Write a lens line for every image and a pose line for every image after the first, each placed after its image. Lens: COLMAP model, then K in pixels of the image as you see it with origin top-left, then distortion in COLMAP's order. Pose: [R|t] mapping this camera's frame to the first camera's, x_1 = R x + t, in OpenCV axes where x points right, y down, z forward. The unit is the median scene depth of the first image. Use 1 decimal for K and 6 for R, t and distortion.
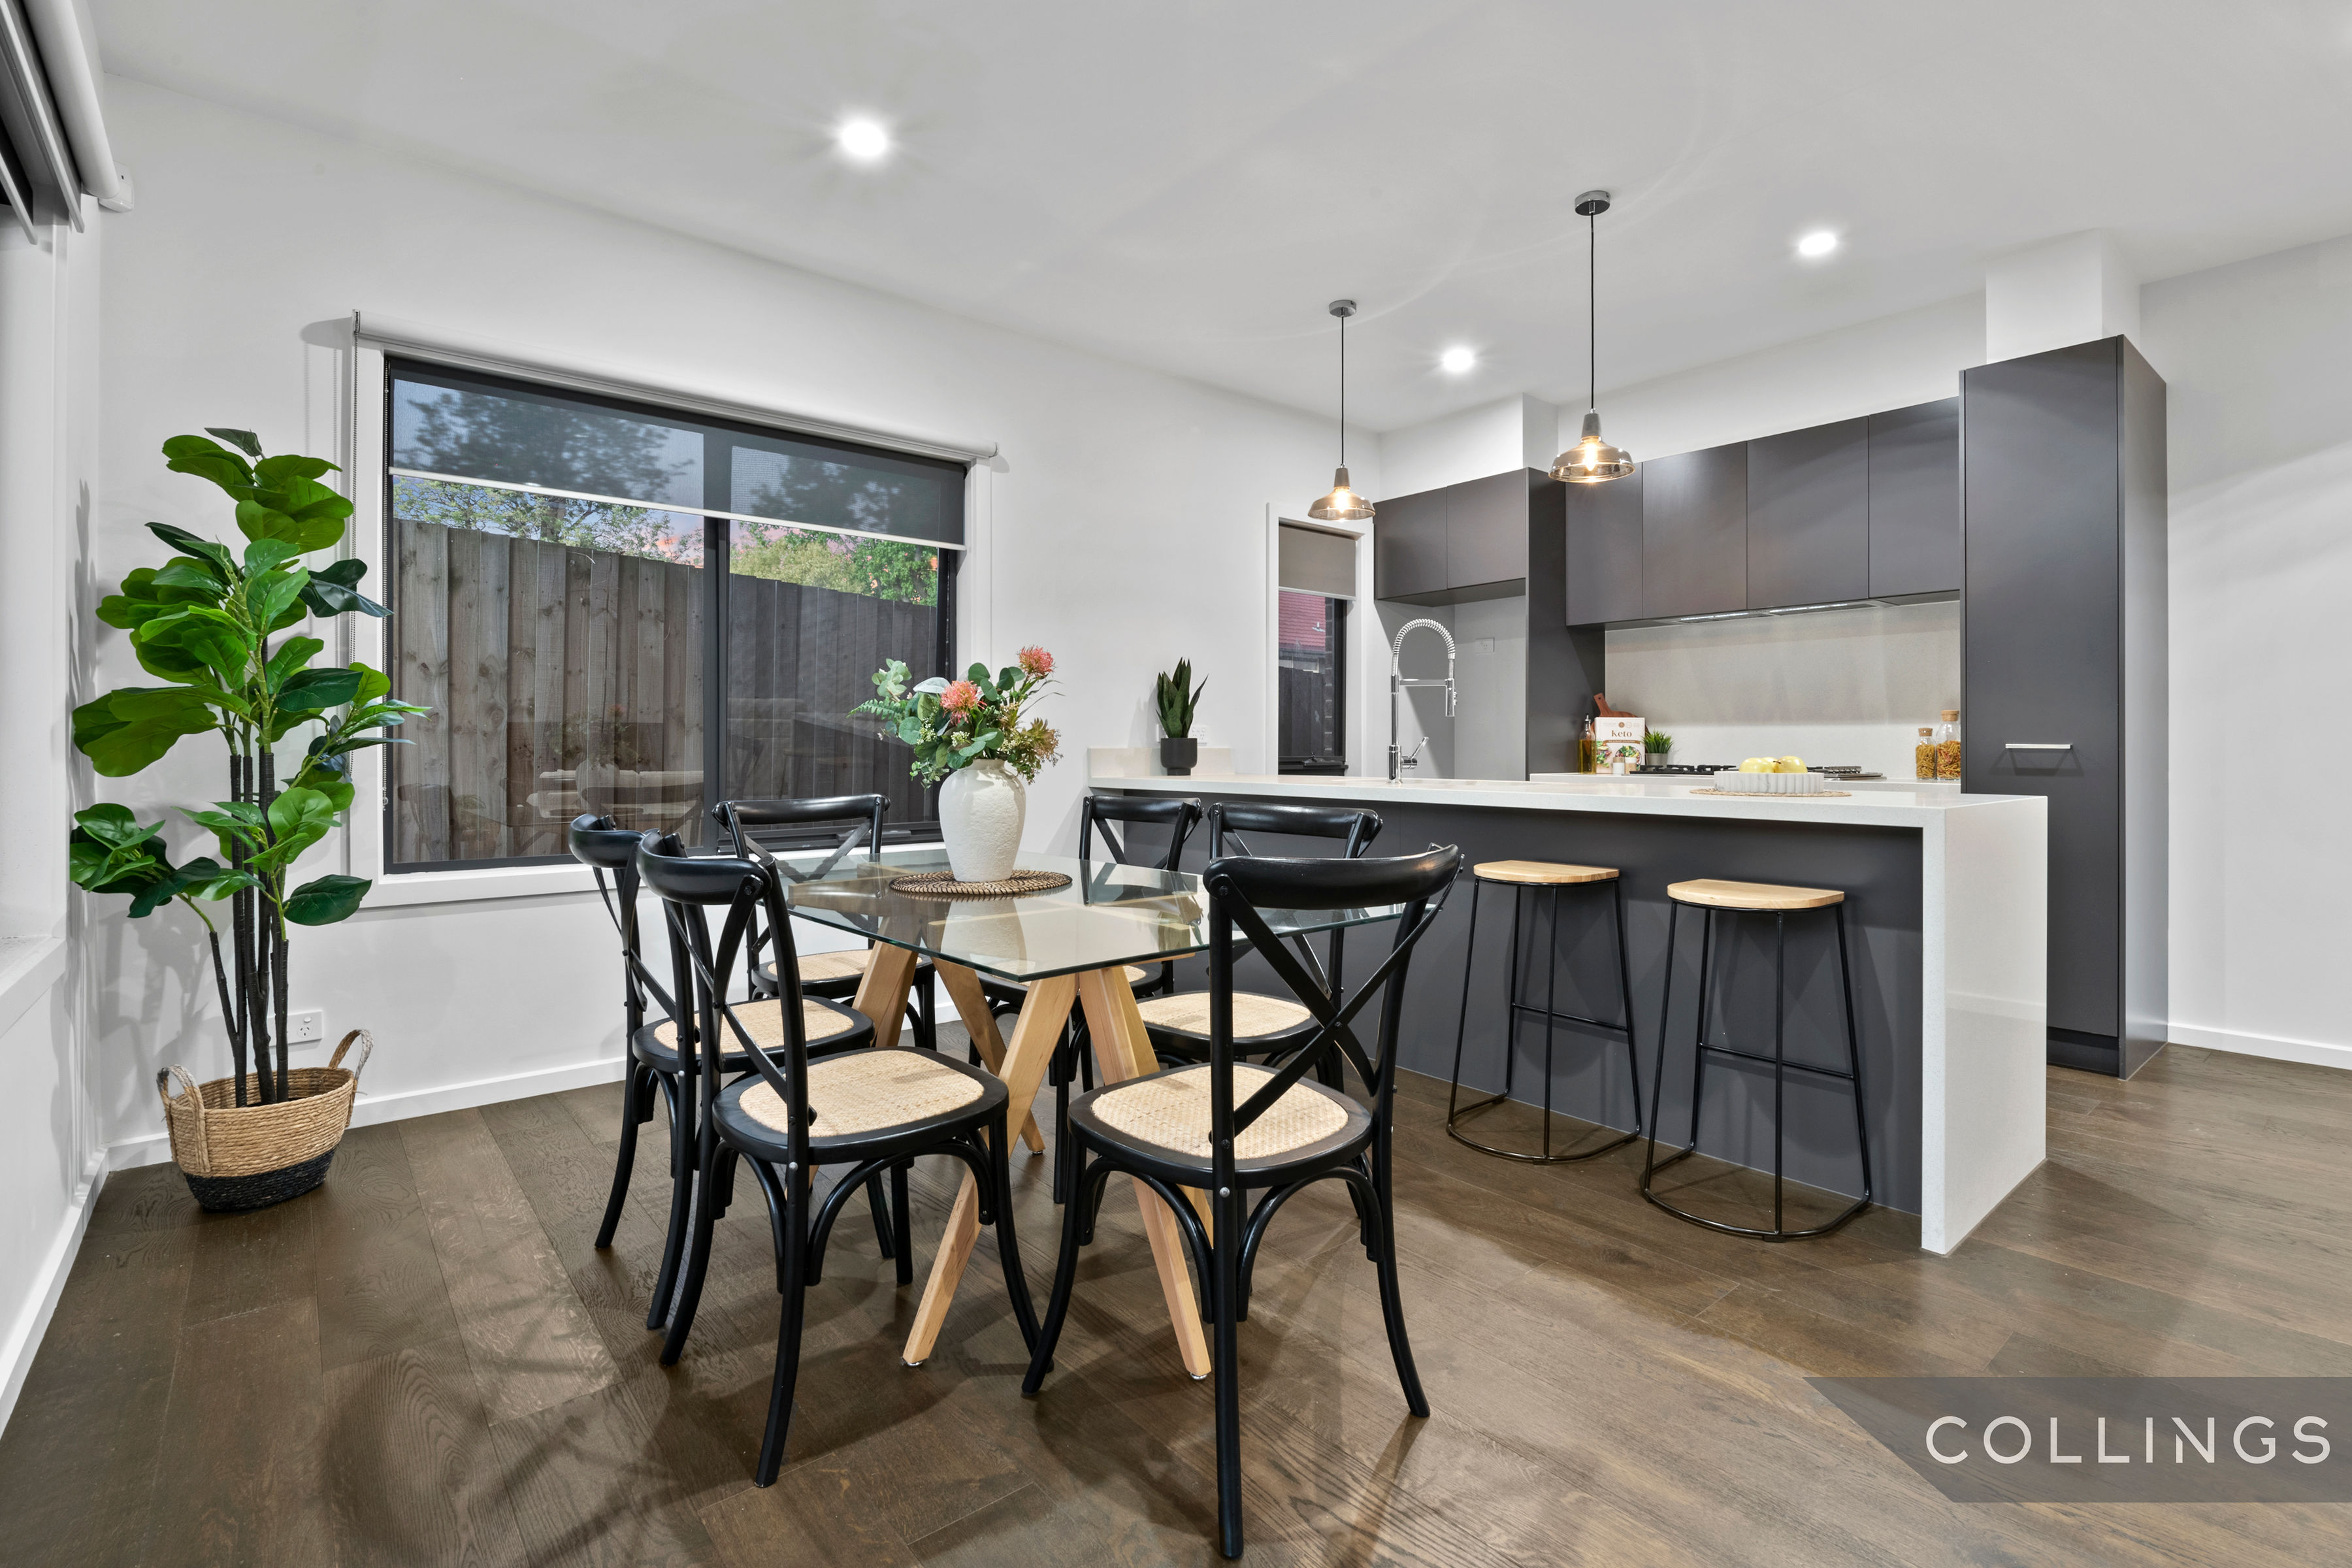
lens RADIAL K [[1089.6, 0, 1178.7], [0, 1089.6, 751.8], [0, 0, 1]] dist [-0.000005, -0.000004]
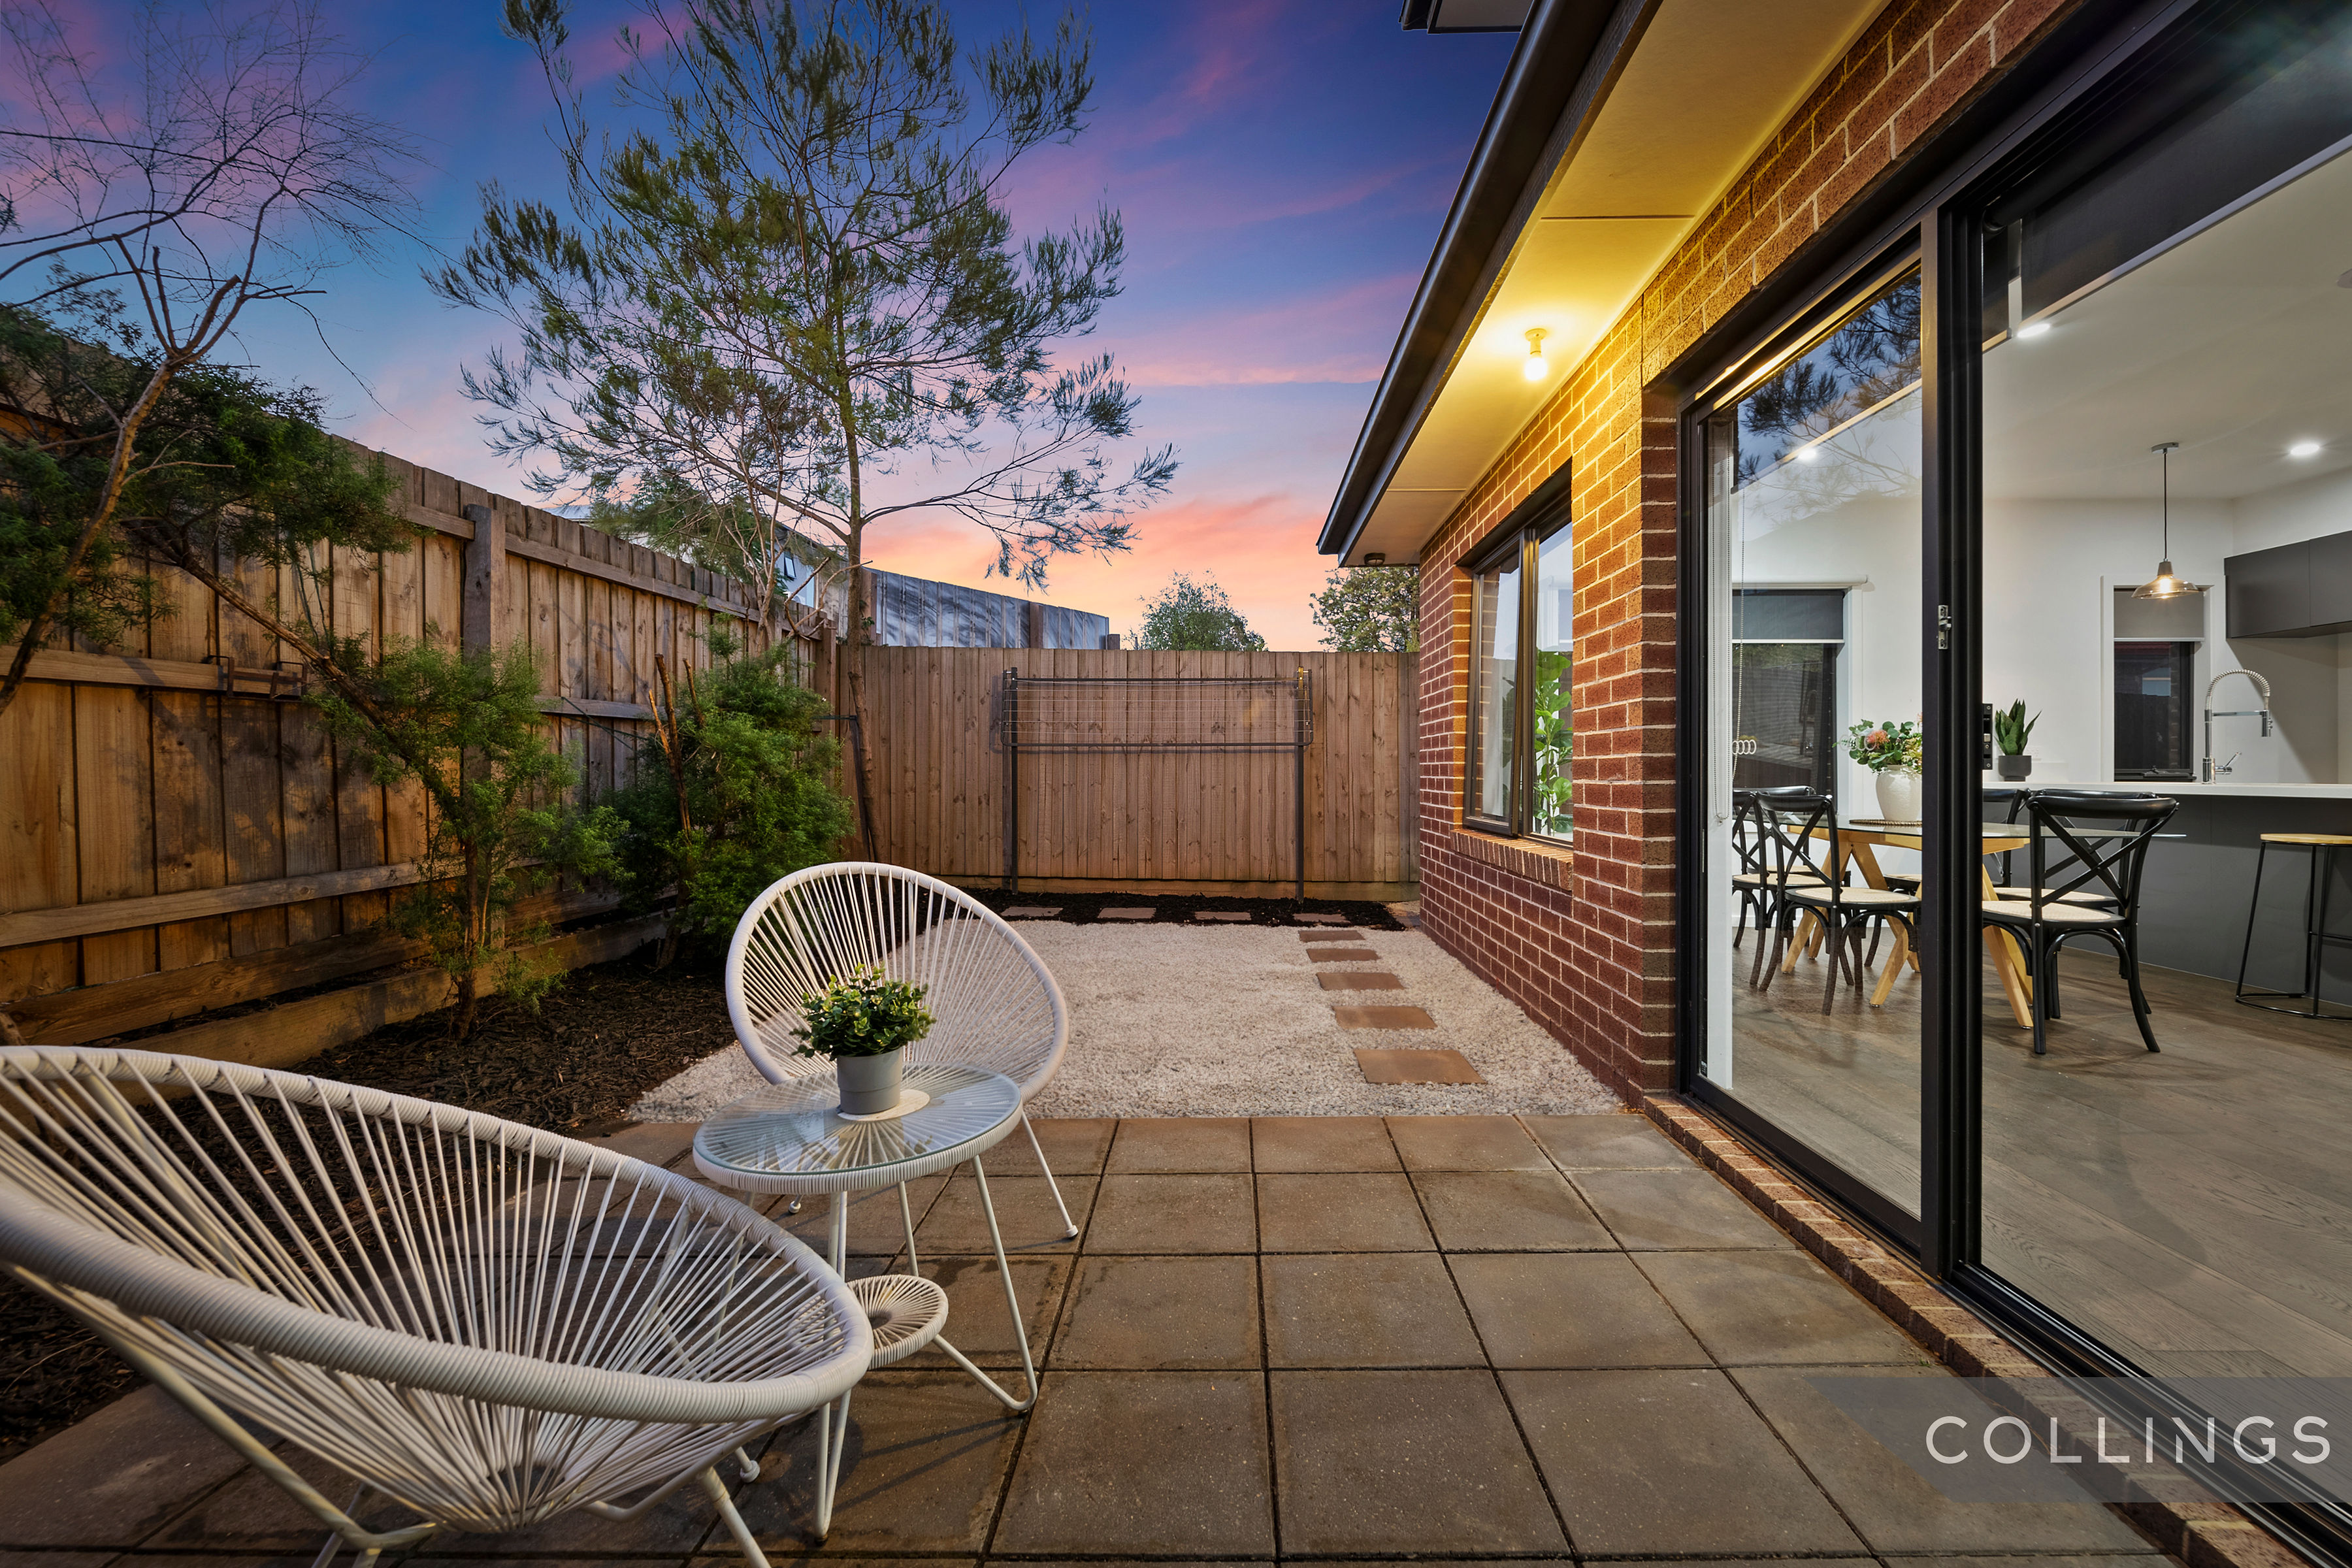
lens RADIAL K [[1011.7, 0, 1176.0], [0, 1011.7, 784.0], [0, 0, 1]] dist [-0.000193, 0.000047]
pose [[0.770428, -0.001376, -0.637525, -0.001808], [0.006741, 0.999959, 0.005987, 0.009848], [0.637491, -0.008910, 0.770406, -0.803475]]
